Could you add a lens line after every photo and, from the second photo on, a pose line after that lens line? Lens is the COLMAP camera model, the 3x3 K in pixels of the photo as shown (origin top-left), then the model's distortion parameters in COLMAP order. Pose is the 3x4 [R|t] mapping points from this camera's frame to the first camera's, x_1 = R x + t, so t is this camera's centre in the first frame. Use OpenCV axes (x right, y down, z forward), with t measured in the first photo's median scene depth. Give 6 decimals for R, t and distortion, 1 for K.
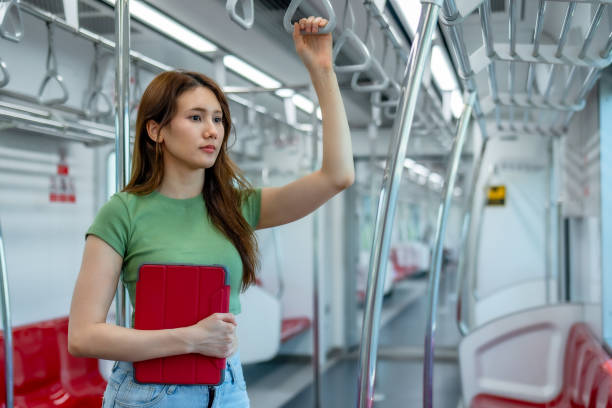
lens RADIAL K [[889.1, 0, 305.6], [0, 889.1, 214.2], [0, 0, 1]] dist [0.003781, 0.026589]
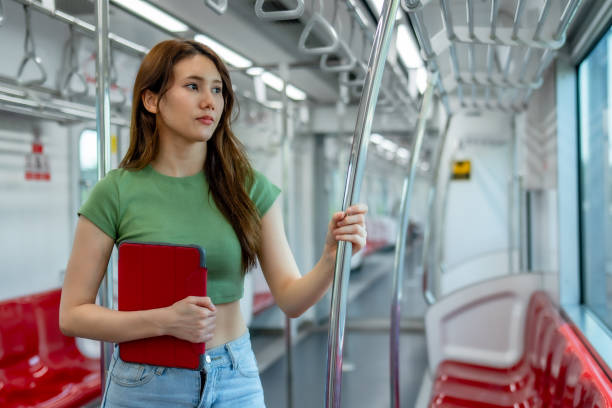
lens RADIAL K [[889.1, 0, 305.6], [0, 889.1, 214.2], [0, 0, 1]] dist [0.003781, 0.026589]
pose [[0.999351, -0.010245, 0.034538, -0.002372], [0.009317, 0.999594, 0.026940, 0.000951], [-0.034800, -0.026600, 0.999040, -0.033641]]
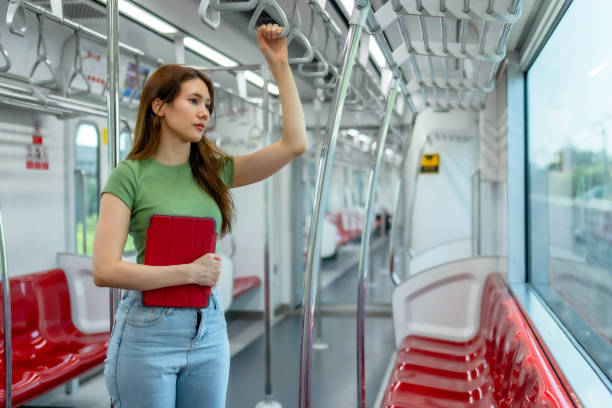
lens RADIAL K [[889.1, 0, 305.6], [0, 889.1, 214.2], [0, 0, 1]] dist [0.003781, 0.026589]
pose [[0.998187, -0.002579, 0.060139, -0.007848], [0.000379, 0.999331, 0.036578, 0.002586], [-0.060193, -0.036489, 0.997520, -0.138599]]
